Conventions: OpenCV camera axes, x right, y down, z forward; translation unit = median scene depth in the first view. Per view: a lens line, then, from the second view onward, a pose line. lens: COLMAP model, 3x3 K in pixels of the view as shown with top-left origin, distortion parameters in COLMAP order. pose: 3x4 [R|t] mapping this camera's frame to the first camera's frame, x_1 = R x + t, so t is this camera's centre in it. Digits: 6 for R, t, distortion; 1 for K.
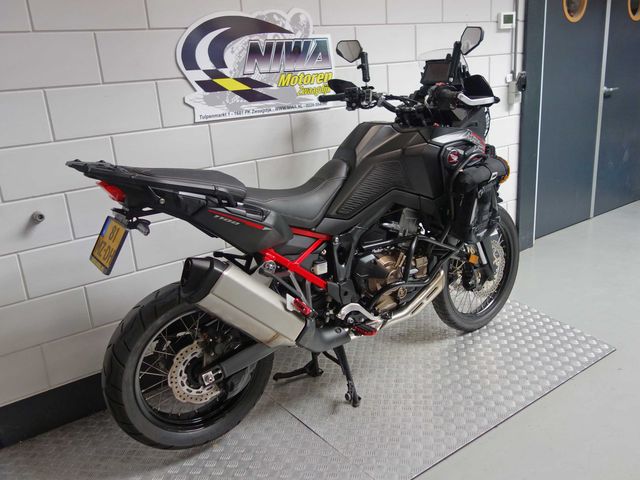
lens RADIAL K [[552.5, 0, 320.0], [0, 552.5, 240.0], [0, 0, 1]] dist [0.011286, -0.001055]
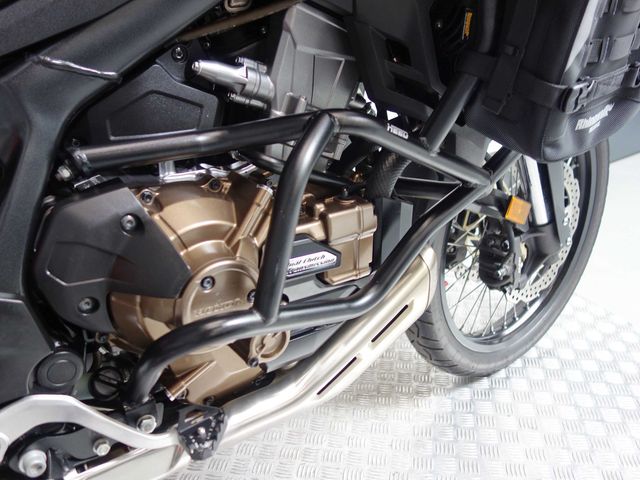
lens RADIAL K [[552.5, 0, 320.0], [0, 552.5, 240.0], [0, 0, 1]] dist [0.011286, -0.001055]
pose [[0.999230, 0.032466, 0.022028, 0.161081], [-0.034921, 0.991897, 0.122151, 0.015549], [-0.017883, -0.122826, 0.992267, 0.732201]]
